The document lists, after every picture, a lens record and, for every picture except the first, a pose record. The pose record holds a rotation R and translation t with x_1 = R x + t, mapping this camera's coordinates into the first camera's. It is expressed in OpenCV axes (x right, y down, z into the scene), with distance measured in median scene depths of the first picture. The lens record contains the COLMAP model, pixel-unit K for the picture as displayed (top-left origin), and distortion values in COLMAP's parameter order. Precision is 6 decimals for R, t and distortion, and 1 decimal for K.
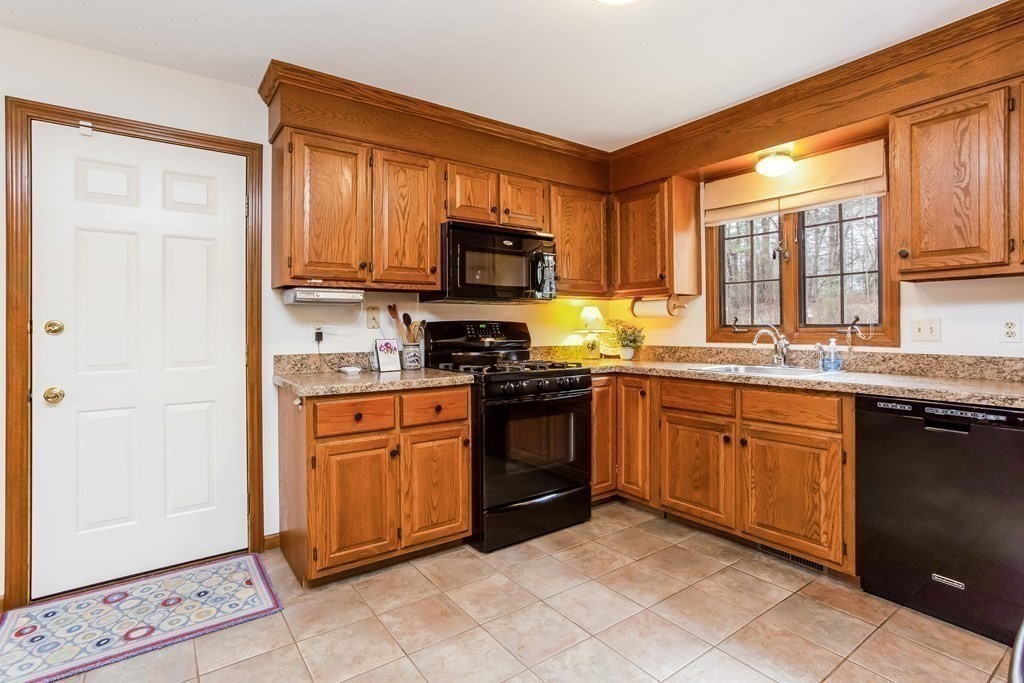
lens RADIAL K [[498.5, 0, 513.6], [0, 498.5, 322.6], [0, 0, 1]] dist [-0.059360, 0.037802]
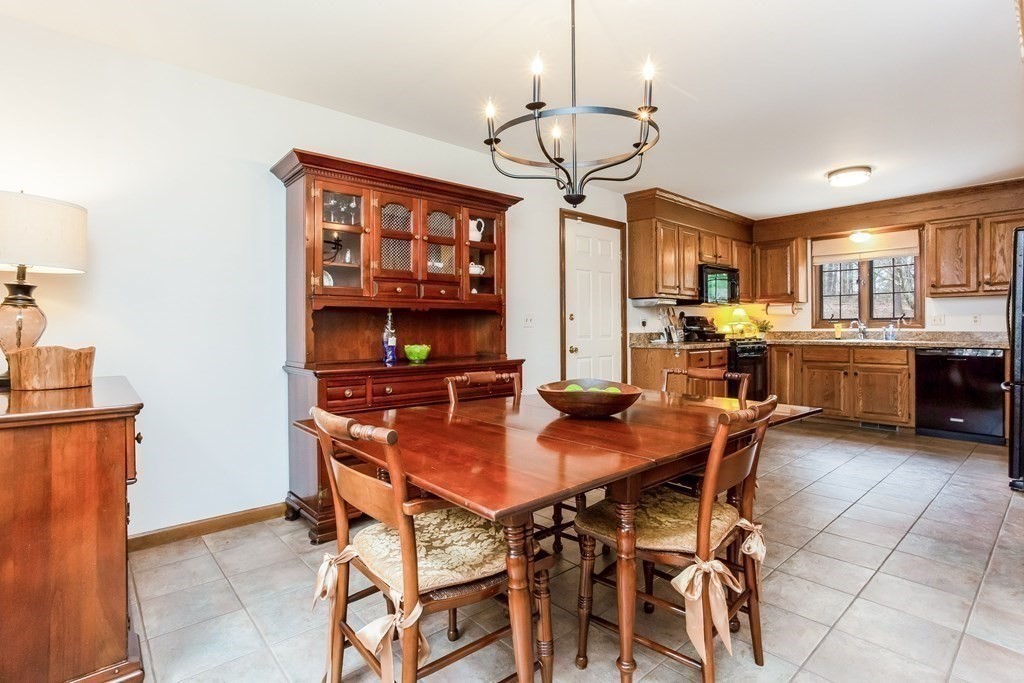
lens RADIAL K [[496.5, 0, 505.9], [0, 496.5, 330.3], [0, 0, 1]] dist [-0.058514, 0.032071]
pose [[0.995874, -0.001000, 0.090740, -1.123471], [0.000002, 0.999940, 0.010992, 0.033160], [-0.090746, -0.010946, 0.995814, -0.859530]]
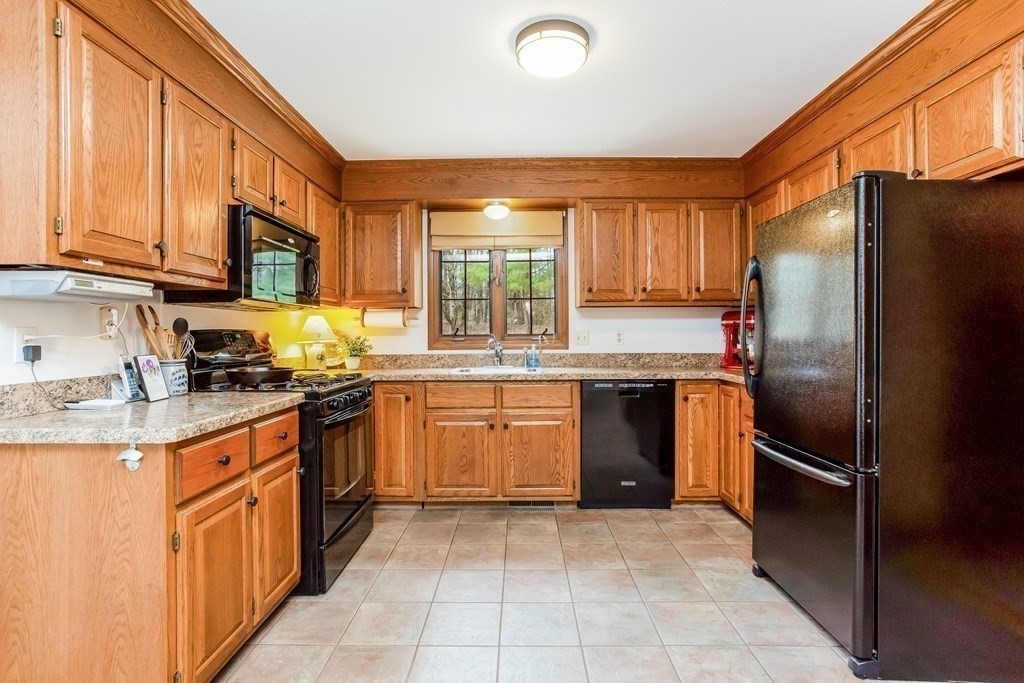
lens RADIAL K [[496.5, 0, 505.9], [0, 496.5, 330.3], [0, 0, 1]] dist [-0.058514, 0.032071]
pose [[0.603151, 0.008132, 0.797585, -0.528790], [-0.002923, 0.999964, -0.007986, 0.003574], [-0.797621, 0.002485, 0.603153, 0.204968]]
